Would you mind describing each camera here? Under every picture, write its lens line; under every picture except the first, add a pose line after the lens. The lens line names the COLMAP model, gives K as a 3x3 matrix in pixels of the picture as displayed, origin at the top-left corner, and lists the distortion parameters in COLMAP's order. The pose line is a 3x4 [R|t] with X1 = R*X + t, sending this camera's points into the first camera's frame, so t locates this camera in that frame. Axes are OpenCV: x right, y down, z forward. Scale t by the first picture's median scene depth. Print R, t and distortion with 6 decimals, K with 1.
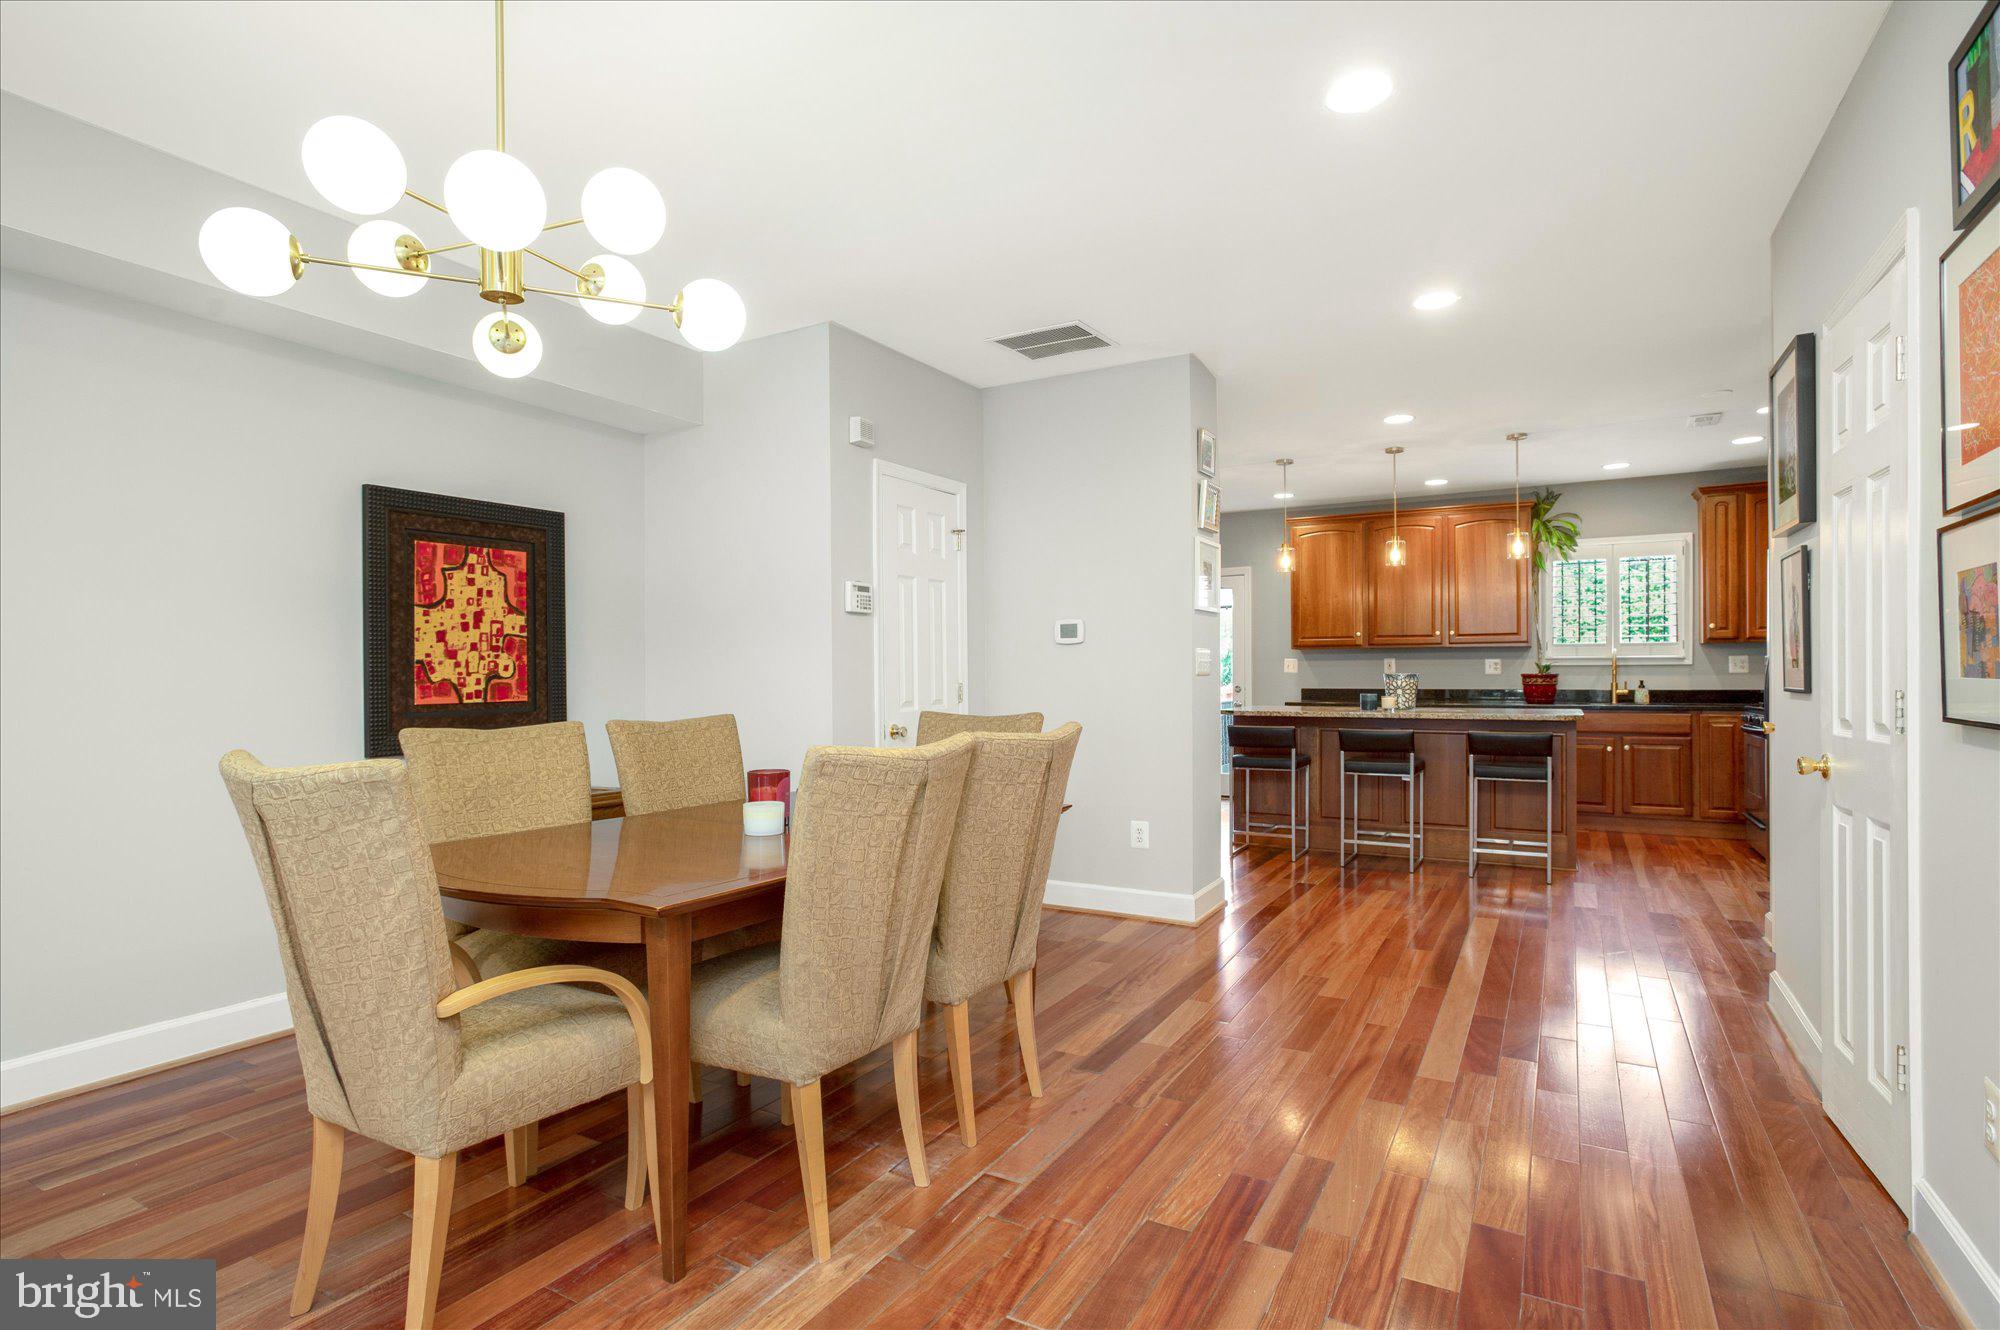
lens RADIAL K [[976.1, 0, 982.8], [0, 976.1, 669.8], [0, 0, 1]] dist [-0.055890, 0.011958]
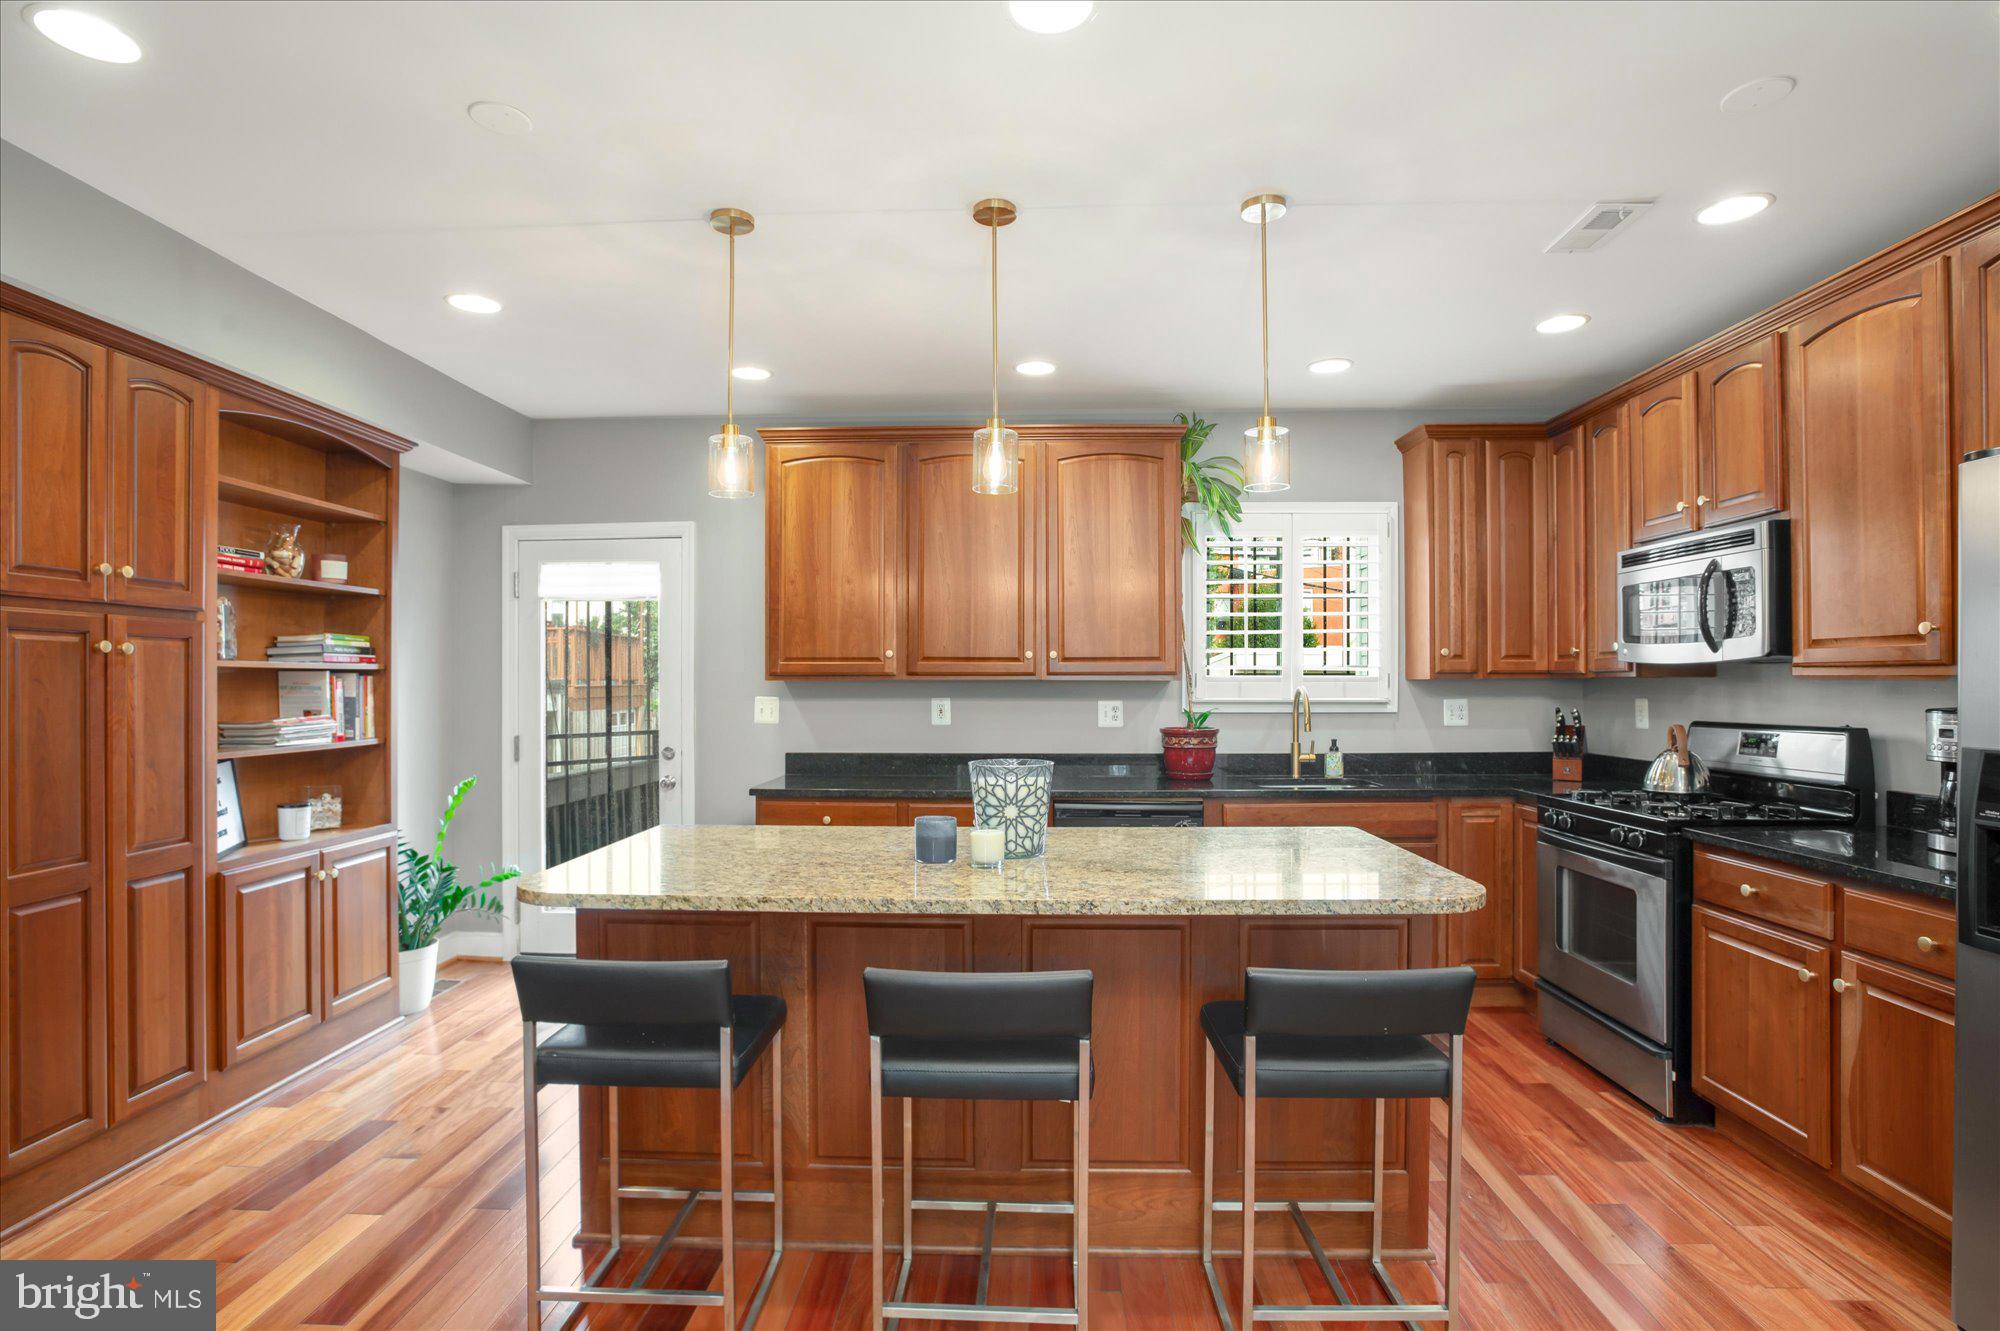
lens RADIAL K [[976.1, 0, 994.3], [0, 976.1, 683.0], [0, 0, 1]] dist [-0.055890, 0.011958]
pose [[0.875346, 0.002078, 0.483492, 0.247582], [-0.003640, 0.999991, 0.002292, -0.030750], [-0.483483, -0.003766, 0.875346, 0.692585]]
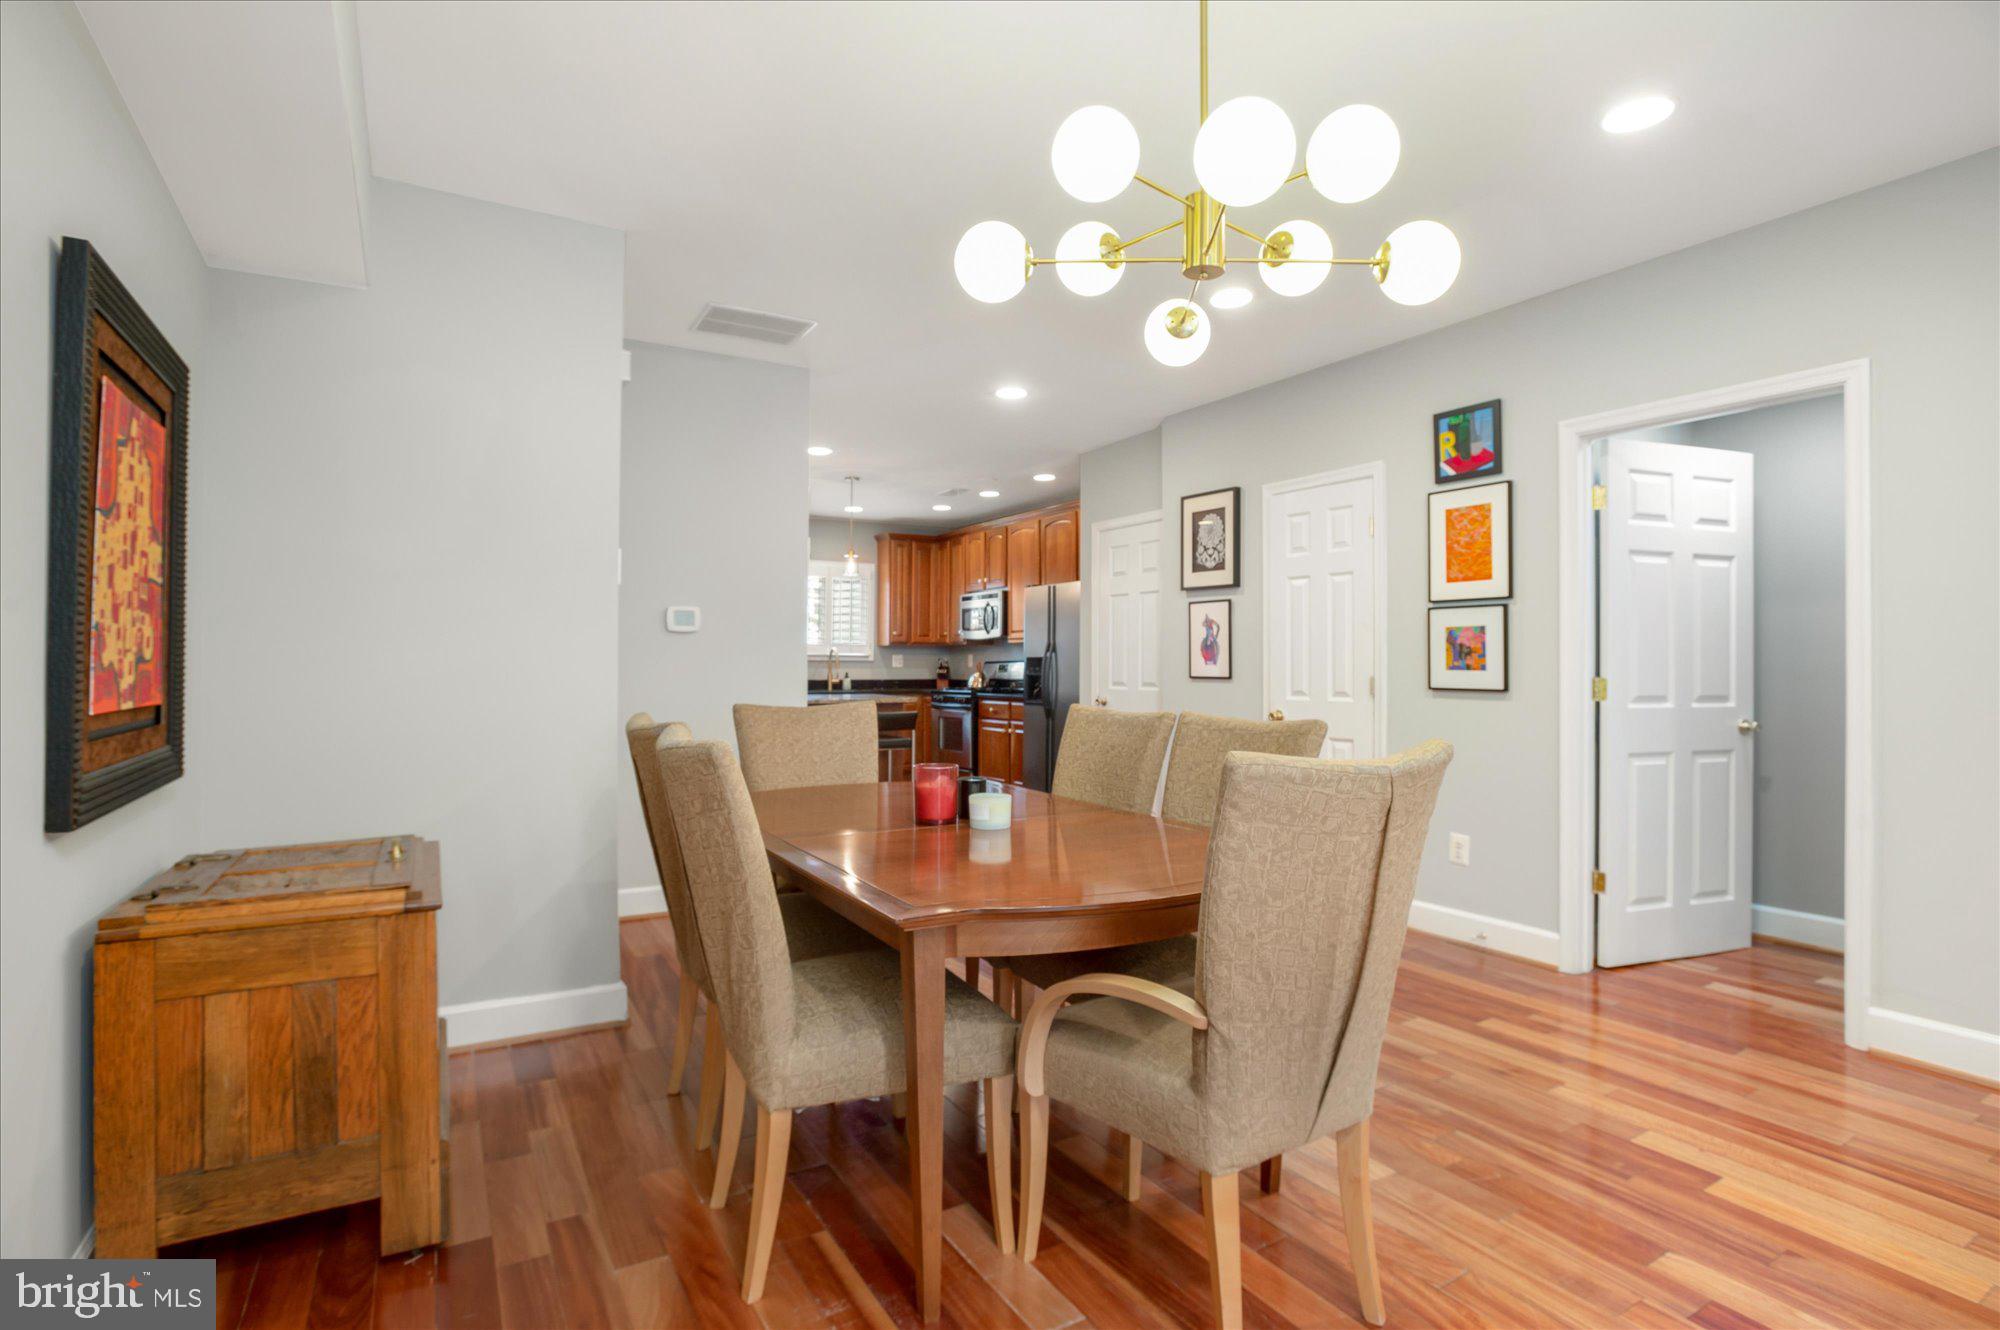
lens RADIAL K [[976.1, 0, 987.8], [0, 976.1, 654.7], [0, 0, 1]] dist [-0.055890, 0.011958]
pose [[0.473583, 0.017299, 0.880579, -0.494114], [-0.009776, 0.999849, -0.014385, 0.005409], [-0.880695, -0.001796, 0.473680, 0.236306]]
